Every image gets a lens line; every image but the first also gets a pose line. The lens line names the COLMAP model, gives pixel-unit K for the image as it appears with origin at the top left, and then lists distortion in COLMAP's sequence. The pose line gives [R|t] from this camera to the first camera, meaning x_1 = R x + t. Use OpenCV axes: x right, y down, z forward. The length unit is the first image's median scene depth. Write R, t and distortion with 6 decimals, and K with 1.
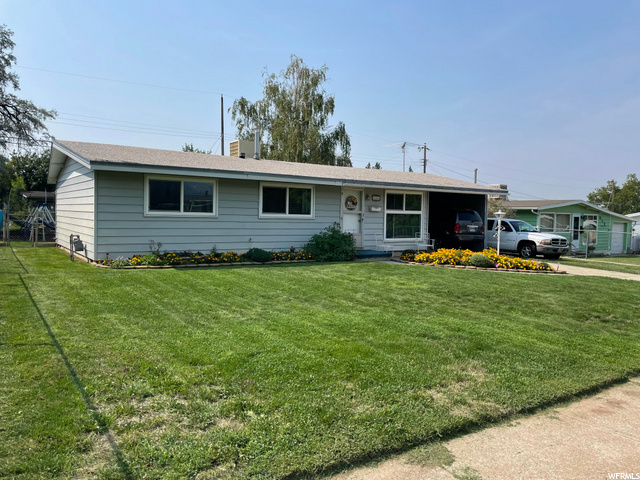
lens RADIAL K [[550.5, 0, 320.0], [0, 550.5, 240.0], [0, 0, 1]] dist [-0.063714, -0.000300]
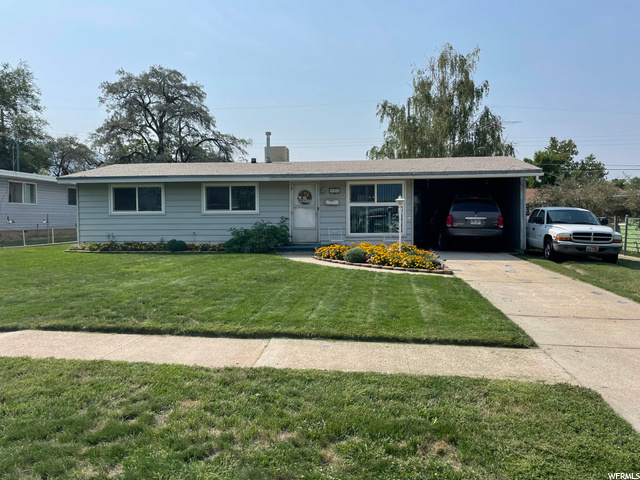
lens RADIAL K [[550.5, 0, 320.0], [0, 550.5, 240.0], [0, 0, 1]] dist [-0.063714, -0.000300]
pose [[0.742256, 0.000194, -0.670117, 0.759183], [-0.008822, 0.999916, -0.009481, 0.019911], [0.670059, 0.012949, 0.742195, 0.285500]]
